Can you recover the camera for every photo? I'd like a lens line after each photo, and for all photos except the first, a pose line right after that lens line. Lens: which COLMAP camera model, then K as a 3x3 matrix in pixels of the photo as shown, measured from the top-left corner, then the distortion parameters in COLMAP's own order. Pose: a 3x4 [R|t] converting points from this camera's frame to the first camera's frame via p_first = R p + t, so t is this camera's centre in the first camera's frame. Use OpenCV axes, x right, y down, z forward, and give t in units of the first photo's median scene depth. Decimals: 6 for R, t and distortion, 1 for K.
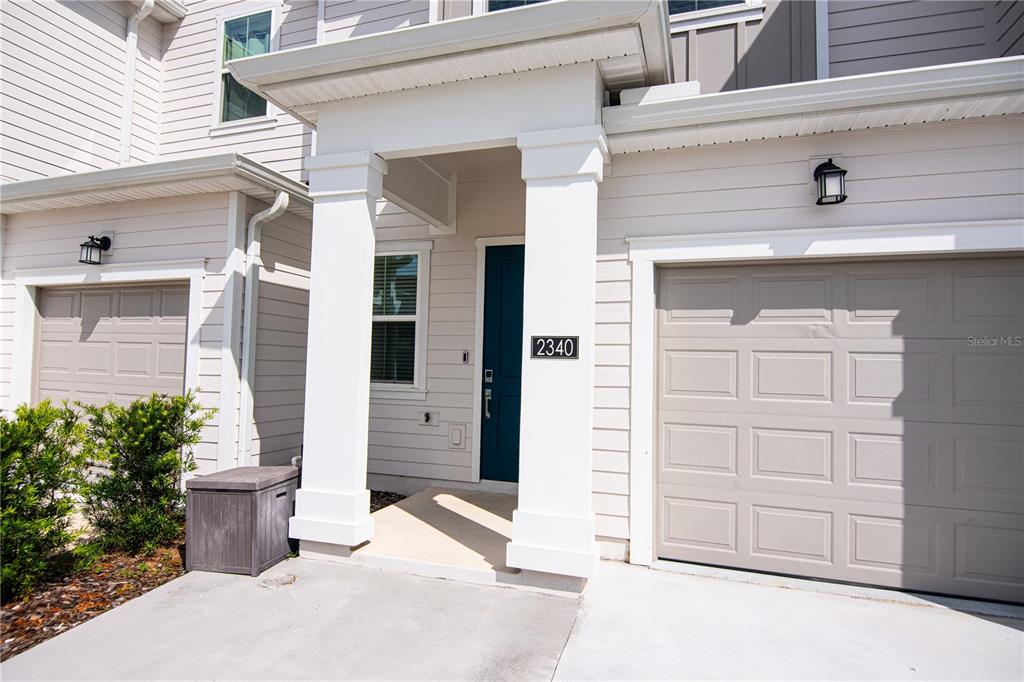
lens RADIAL K [[553.5, 0, 509.0], [0, 553.5, 343.0], [0, 0, 1]] dist [-0.003101, -0.007203]
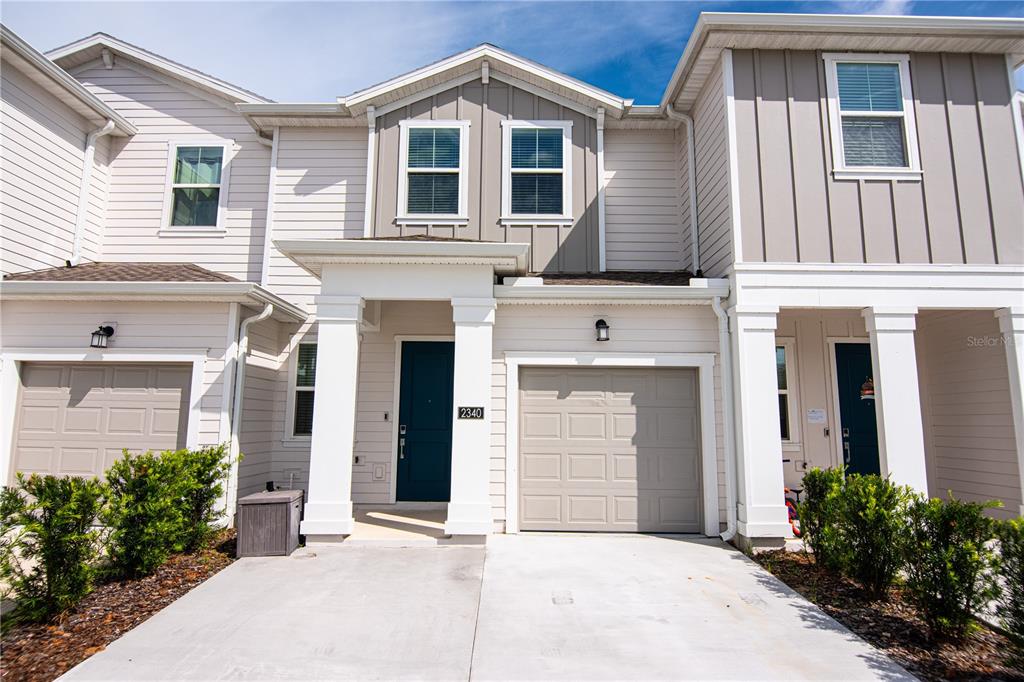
lens RADIAL K [[553.5, 0, 514.9], [0, 553.5, 345.8], [0, 0, 1]] dist [-0.003101, -0.007203]
pose [[0.949085, 0.028818, 0.313699, -0.327940], [-0.000793, 0.996022, -0.089099, -0.045696], [-0.315019, 0.084314, 0.945333, -0.741400]]
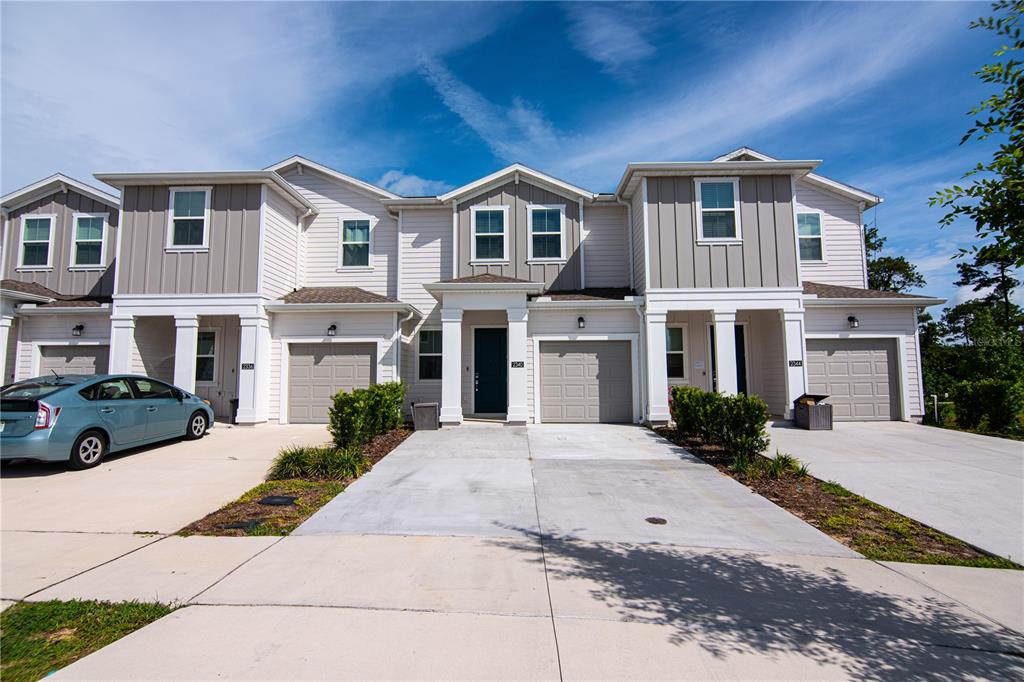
lens RADIAL K [[485.9, 0, 509.8], [0, 485.9, 338.2], [0, 0, 1]] dist [-0.007783, -0.002068]
pose [[0.957435, -0.000061, 0.288649, -0.849486], [0.014227, 0.998795, -0.046979, -0.013878], [-0.288299, 0.049086, 0.956282, -2.012387]]
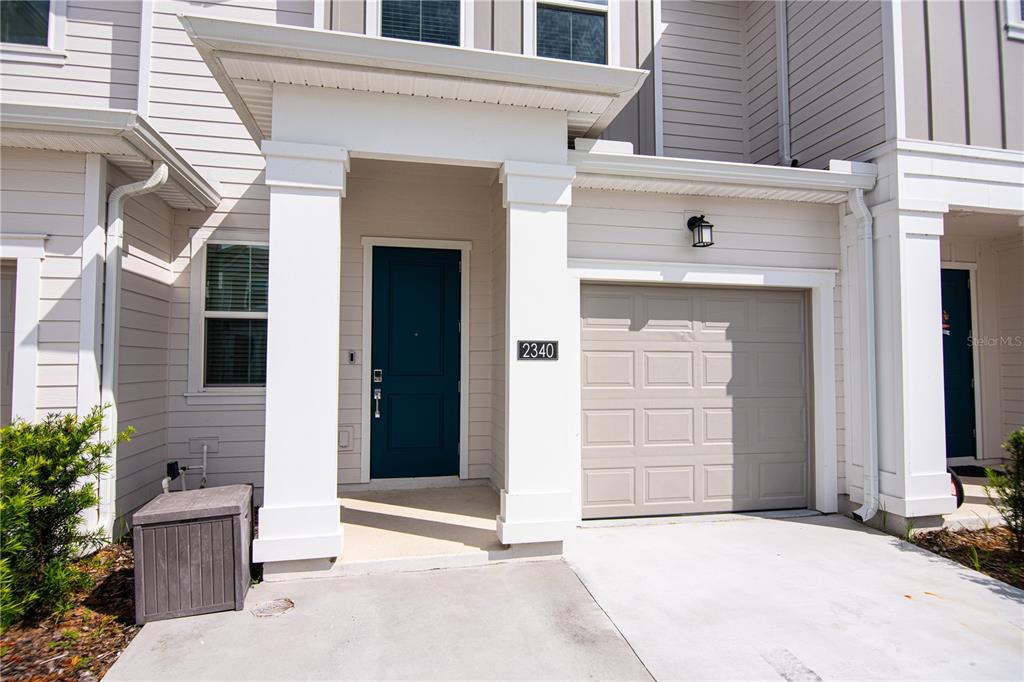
lens RADIAL K [[553.5, 0, 512.0], [0, 553.5, 342.9], [0, 0, 1]] dist [-0.003101, -0.007203]
pose [[0.865677, -0.002377, 0.500597, -0.484889], [-0.004222, 0.999918, 0.012049, -0.019153], [-0.500585, -0.012544, 0.865596, 0.013825]]
